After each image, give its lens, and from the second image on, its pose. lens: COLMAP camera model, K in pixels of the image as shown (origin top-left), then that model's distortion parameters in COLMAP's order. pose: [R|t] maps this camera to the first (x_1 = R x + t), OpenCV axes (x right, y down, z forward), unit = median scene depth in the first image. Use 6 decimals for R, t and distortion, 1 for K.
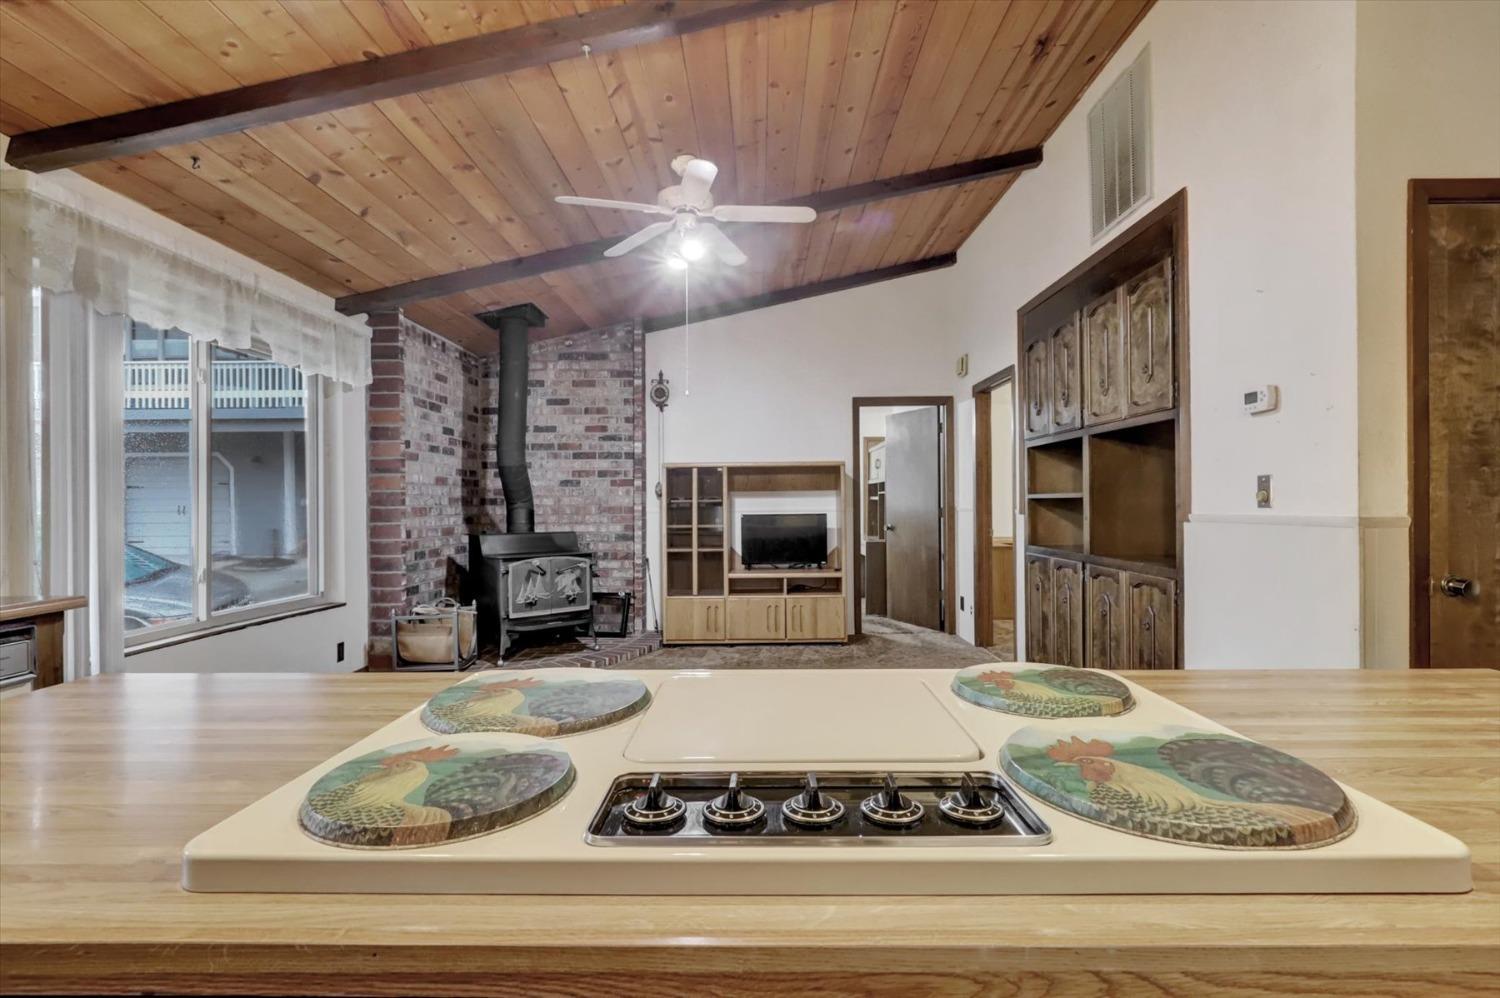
lens RADIAL K [[688.8, 0, 752.0], [0, 688.8, 503.5], [0, 0, 1]] dist [-0.001100, -0.000401]
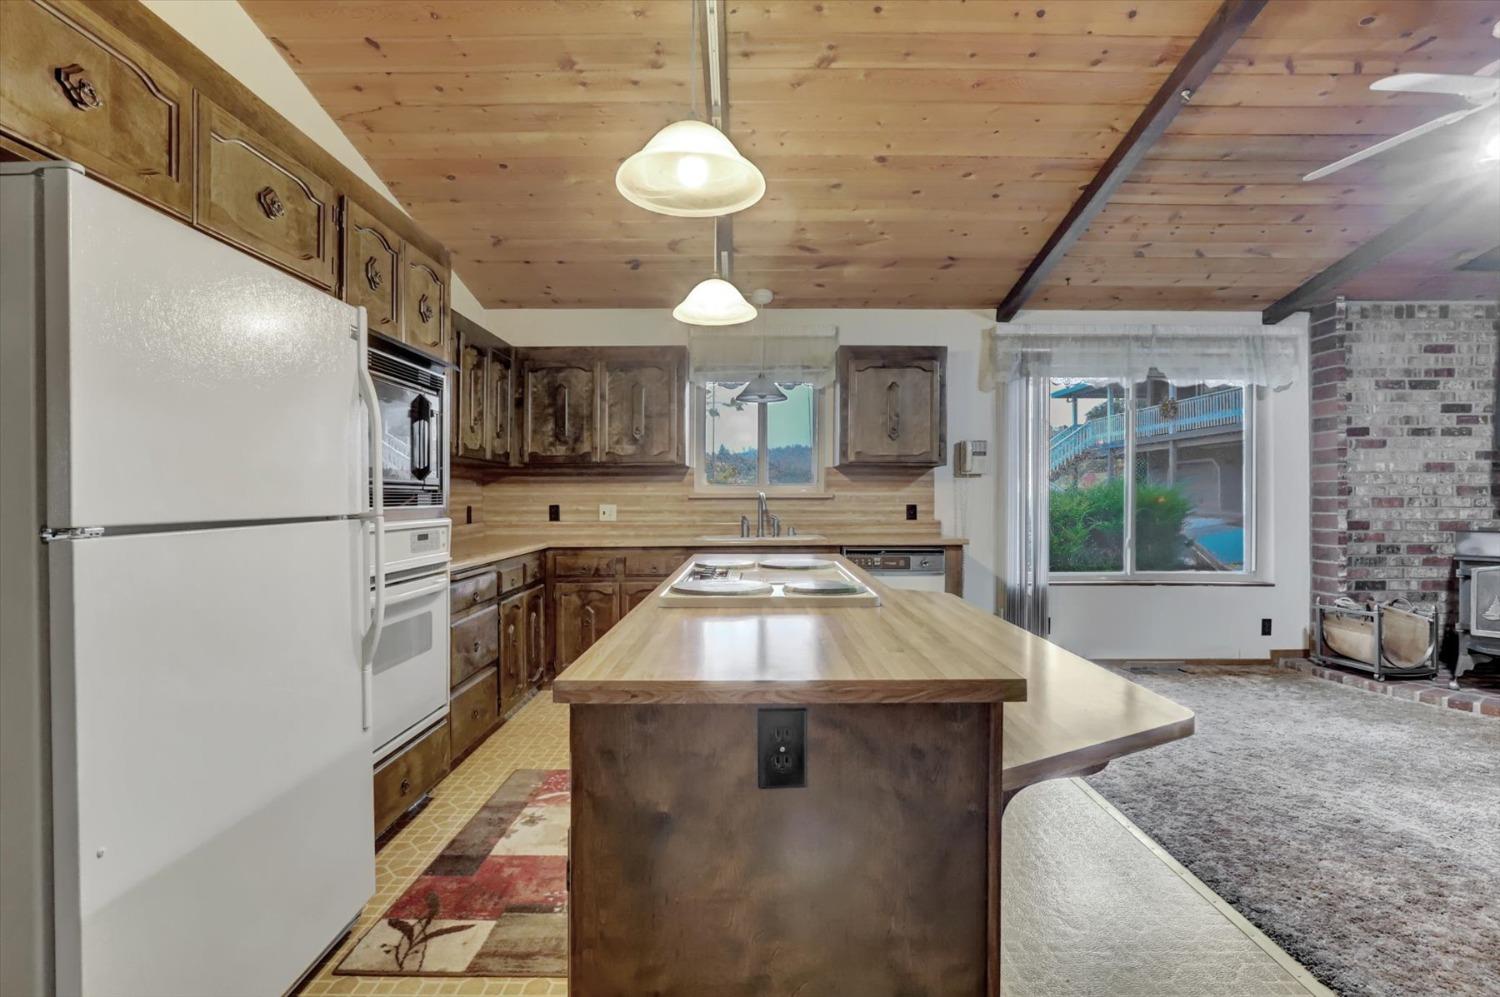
lens RADIAL K [[688.8, 0, 752.0], [0, 688.8, 503.0], [0, 0, 1]] dist [-0.001100, -0.000401]
pose [[0.009553, 0.017588, -0.999800, 0.475762], [0.000292, 0.999845, 0.017591, -0.004098], [0.999954, -0.000460, 0.009546, 0.146990]]
